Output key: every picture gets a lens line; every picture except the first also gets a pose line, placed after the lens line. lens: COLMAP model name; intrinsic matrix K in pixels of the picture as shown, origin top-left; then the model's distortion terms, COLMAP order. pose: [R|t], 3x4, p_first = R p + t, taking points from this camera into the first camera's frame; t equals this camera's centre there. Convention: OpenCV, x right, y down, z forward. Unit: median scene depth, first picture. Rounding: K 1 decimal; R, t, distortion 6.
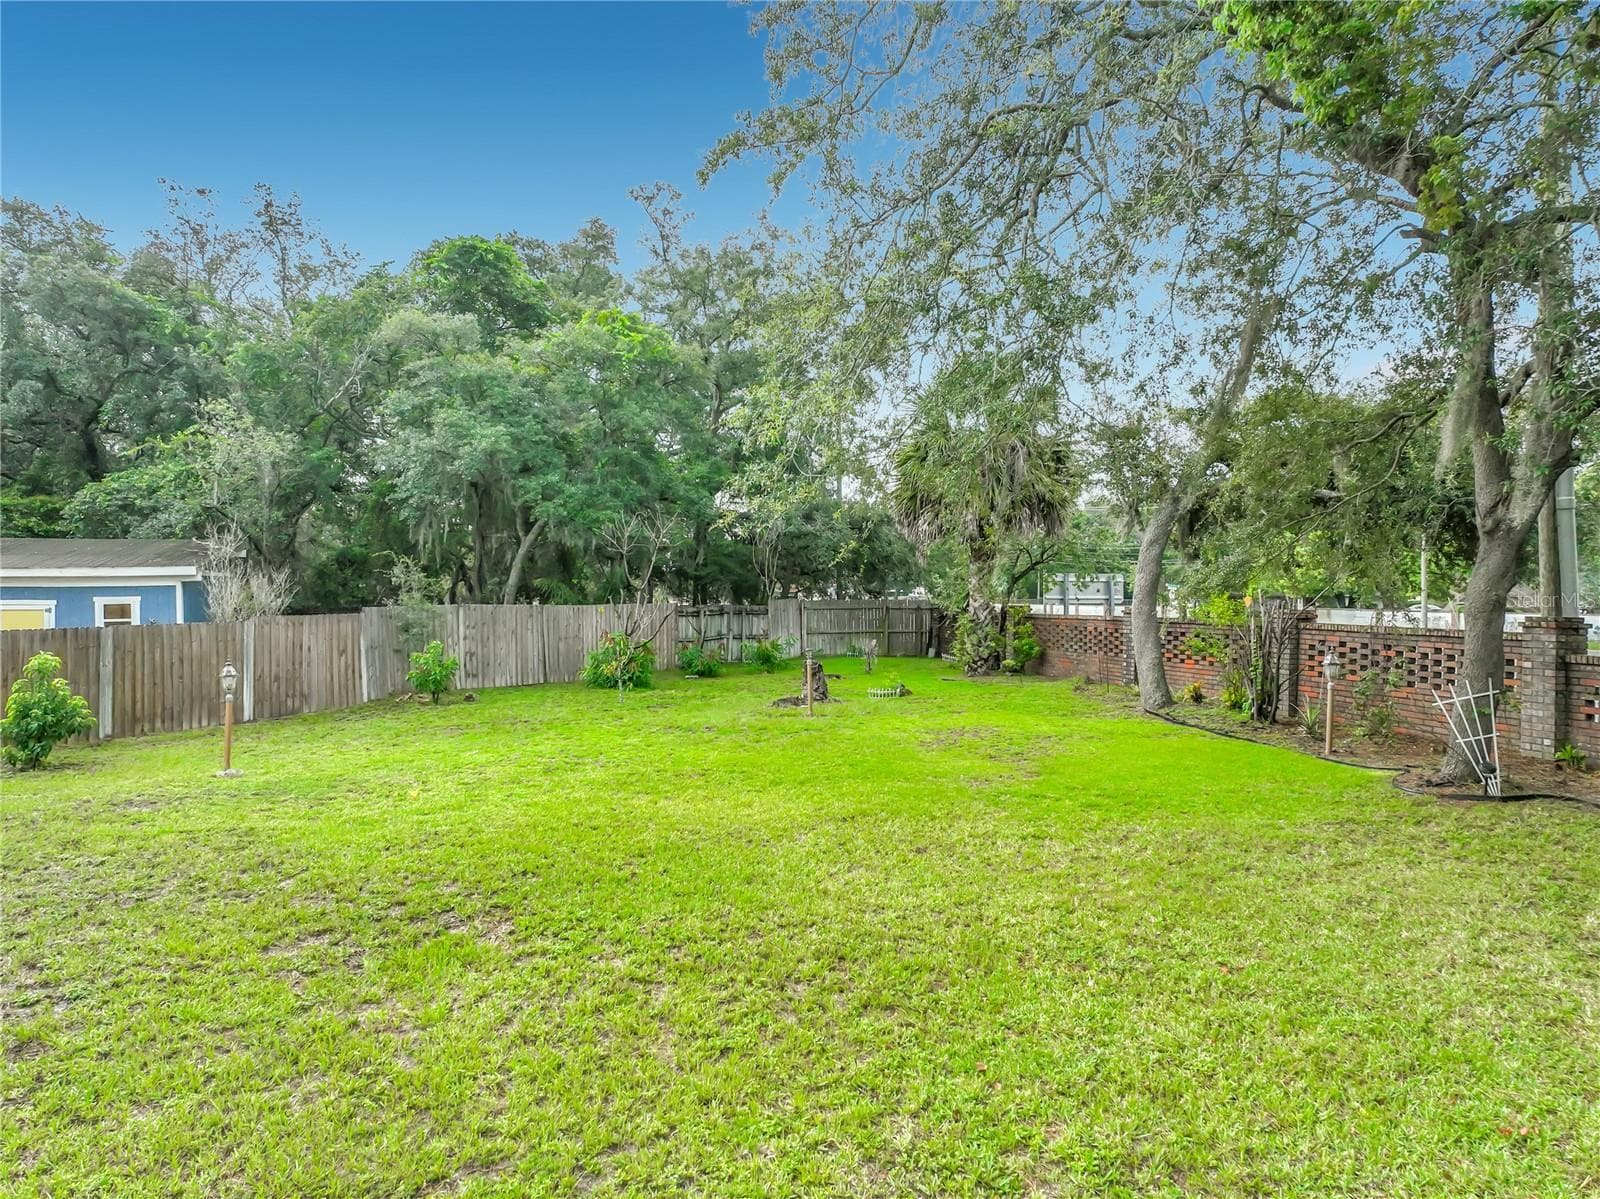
lens RADIAL K [[1138.3, 0, 811.0], [0, 1138.3, 595.1], [0, 0, 1]] dist [0.003270, 0.006457]
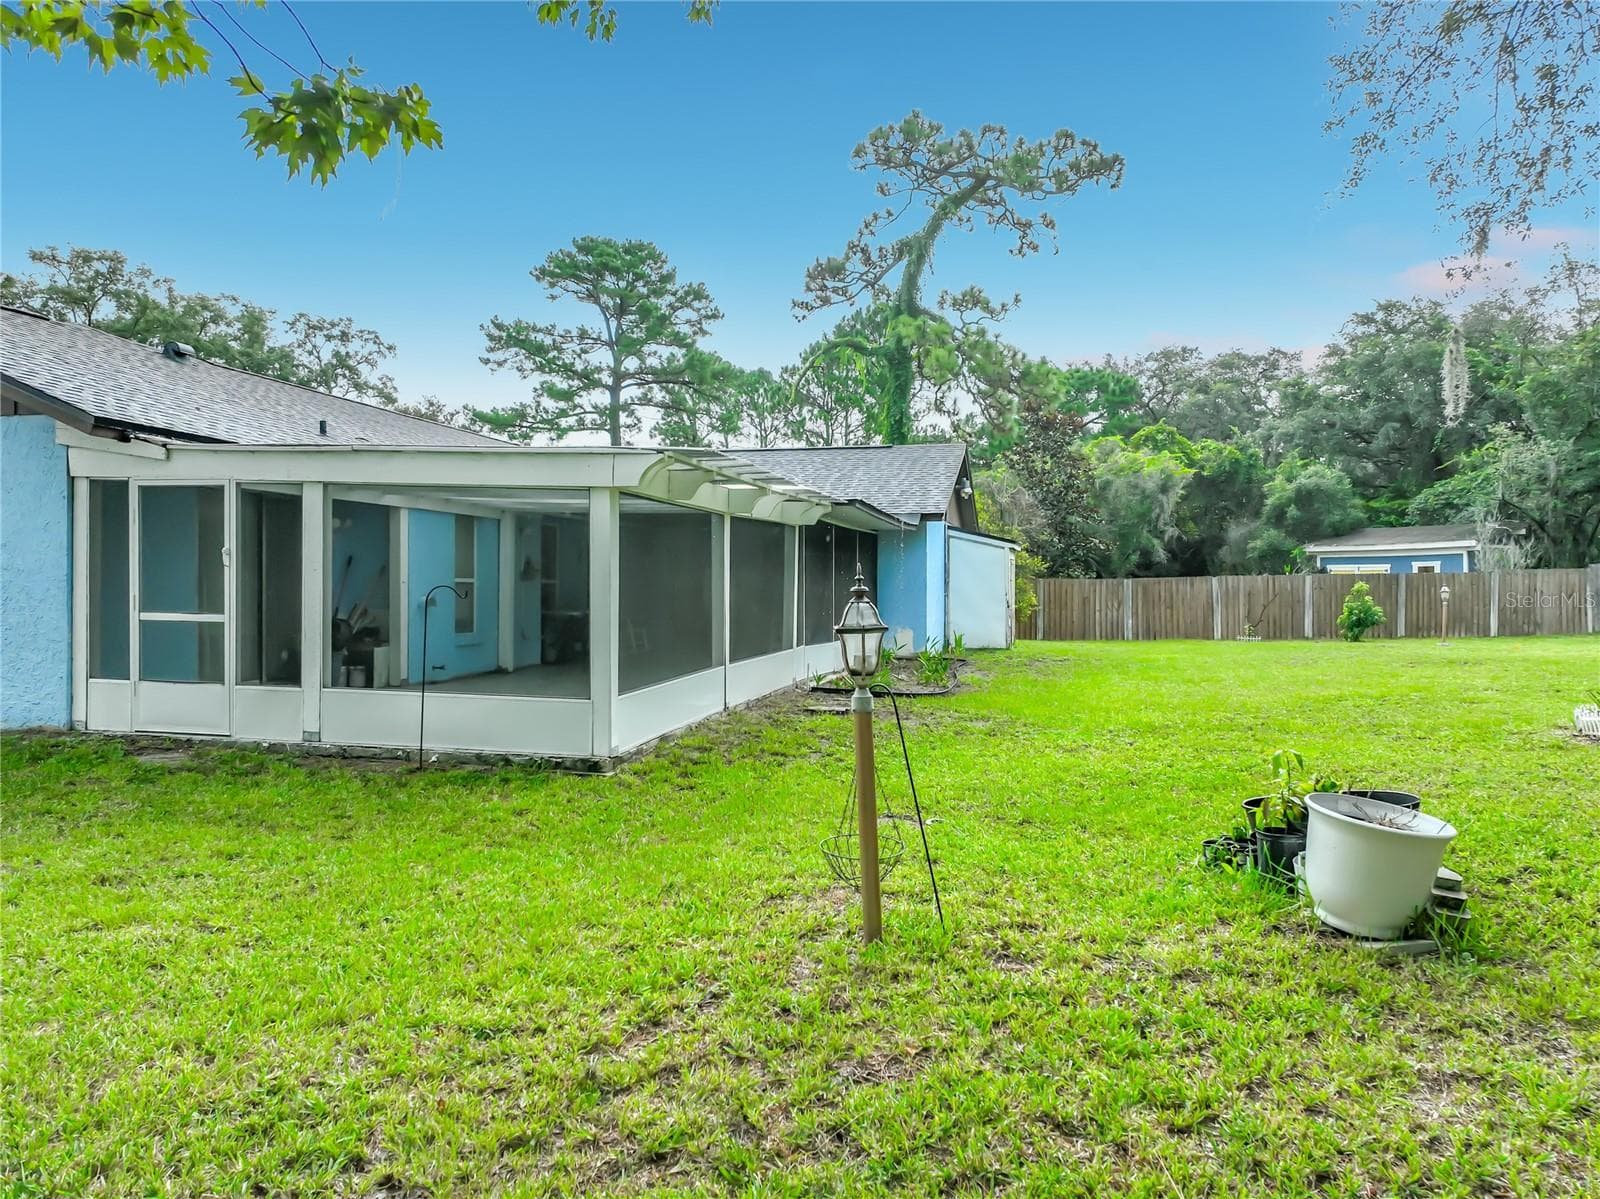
lens RADIAL K [[1138.3, 0, 811.0], [0, 1138.3, 595.1], [0, 0, 1]] dist [0.003270, 0.006457]
pose [[0.441676, 0.003579, -0.897168, 0.417491], [-0.003451, 0.999991, 0.002291, 0.046361], [0.897168, 0.002085, 0.441684, -0.441613]]
